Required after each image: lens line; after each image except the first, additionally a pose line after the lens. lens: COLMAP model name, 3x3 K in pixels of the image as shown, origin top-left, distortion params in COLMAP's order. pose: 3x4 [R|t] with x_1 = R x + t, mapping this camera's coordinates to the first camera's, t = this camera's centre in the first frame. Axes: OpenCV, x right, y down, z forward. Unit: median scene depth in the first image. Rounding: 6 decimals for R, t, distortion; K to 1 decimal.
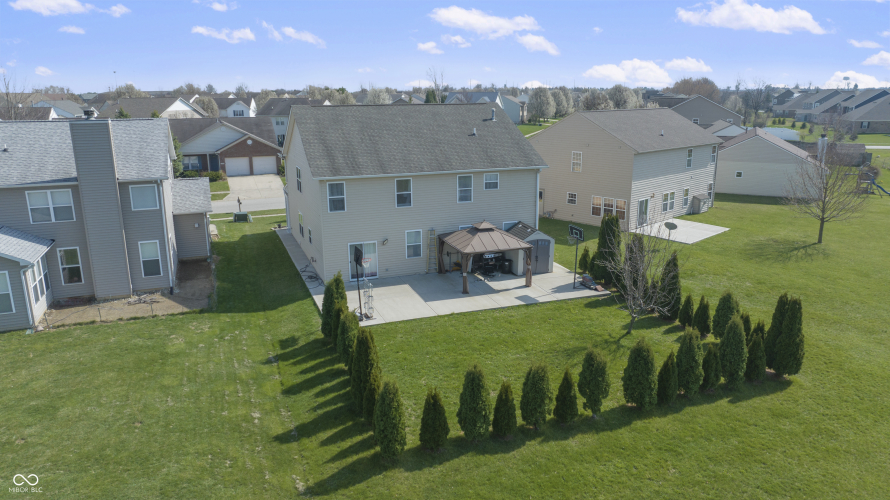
lens RADIAL K [[628.3, 0, 449.4], [0, 628.3, 250.0], [0, 0, 1]] dist [-0.033438, 0.027040]
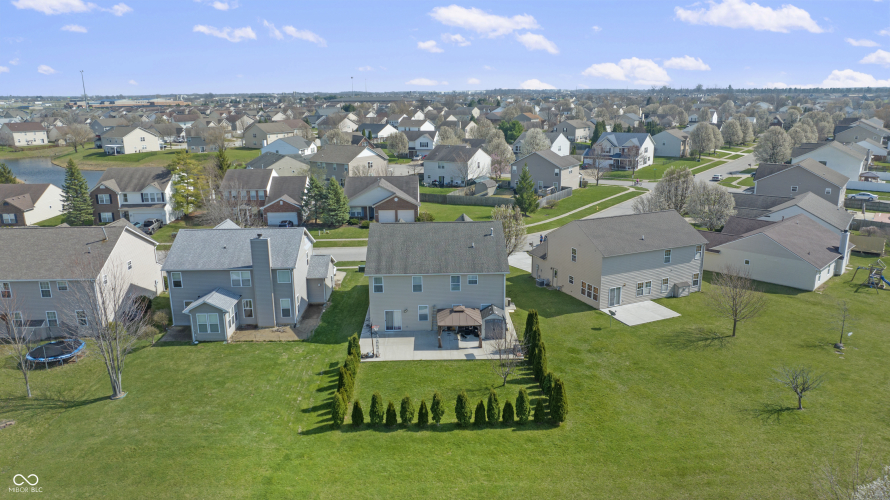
lens RADIAL K [[628.3, 0, 450.1], [0, 628.3, 248.5], [0, 0, 1]] dist [-0.033438, 0.027040]
pose [[0.944387, 0.078503, -0.319330, 0.607539], [-0.077516, 0.996866, 0.015819, -0.243823], [0.319570, 0.009814, 0.947512, -0.668352]]
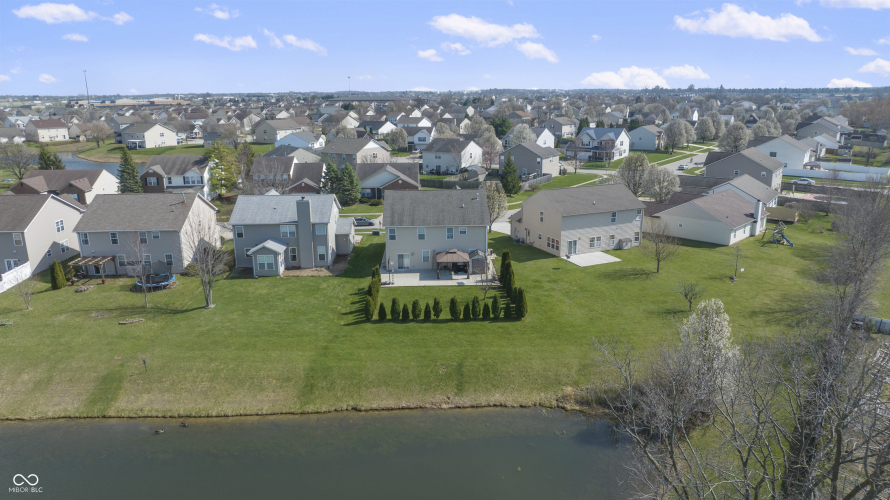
lens RADIAL K [[628.3, 0, 451.2], [0, 628.3, 249.7], [0, 0, 1]] dist [-0.033438, 0.027040]
pose [[0.947150, 0.077912, -0.311187, 0.825641], [-0.076252, 0.996935, 0.017517, -0.088790], [0.311598, 0.007137, 0.950187, -1.276889]]
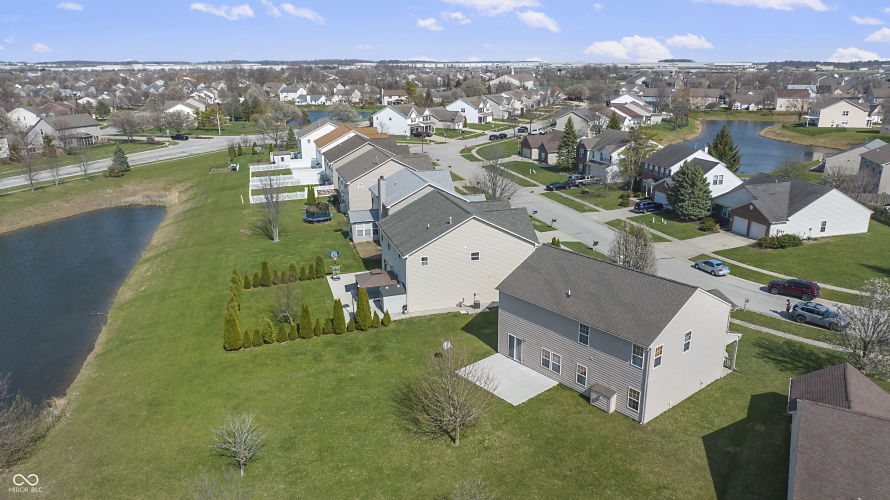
lens RADIAL K [[628.3, 0, 444.9], [0, 628.3, 247.3], [0, 0, 1]] dist [-0.033438, 0.027040]
pose [[-0.078201, 0.289742, -0.953905, 1.959023], [-0.238193, 0.923693, 0.300092, -0.776752], [0.968064, 0.250681, -0.003219, 1.284290]]
